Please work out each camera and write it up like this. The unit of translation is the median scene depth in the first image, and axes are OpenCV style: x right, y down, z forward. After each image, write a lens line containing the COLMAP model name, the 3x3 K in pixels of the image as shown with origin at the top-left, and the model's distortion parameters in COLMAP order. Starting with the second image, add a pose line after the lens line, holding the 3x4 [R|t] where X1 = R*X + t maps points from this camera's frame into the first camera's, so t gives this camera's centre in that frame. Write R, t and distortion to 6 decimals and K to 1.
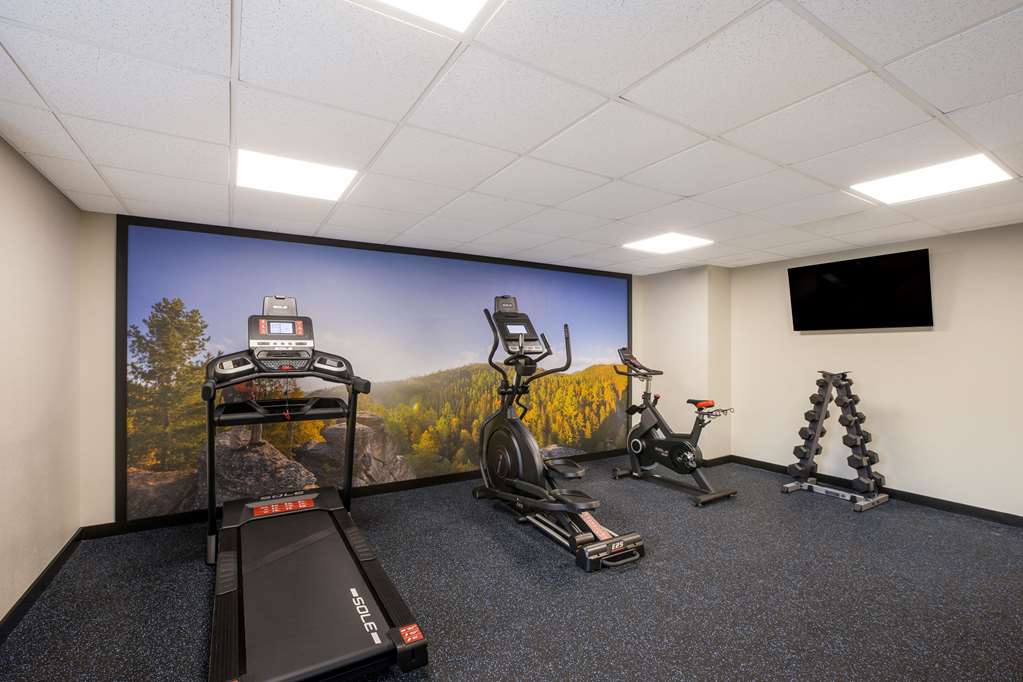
lens RADIAL K [[462.0, 0, 513.3], [0, 462.0, 348.3], [0, 0, 1]] dist [-0.020299, 0.000302]
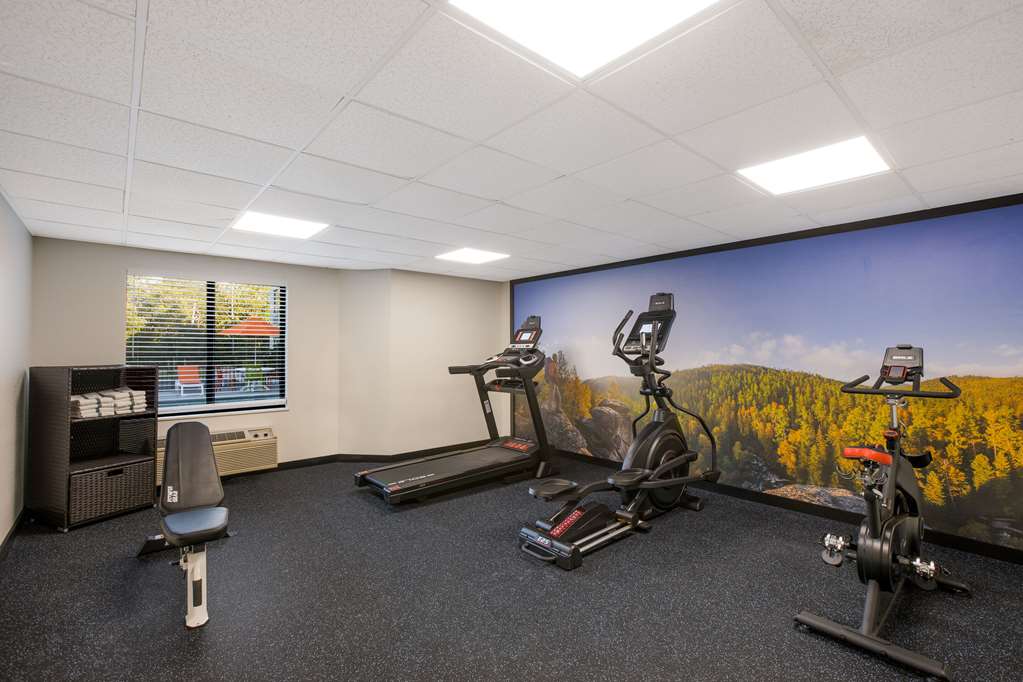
lens RADIAL K [[466.5, 0, 508.4], [0, 466.5, 347.1], [0, 0, 1]] dist [0.015428, 0.000031]
pose [[0.175838, -0.005876, -0.984402, 0.739045], [0.009691, 0.999944, -0.004238, -0.000476], [0.984371, -0.008795, 0.175885, 0.440945]]
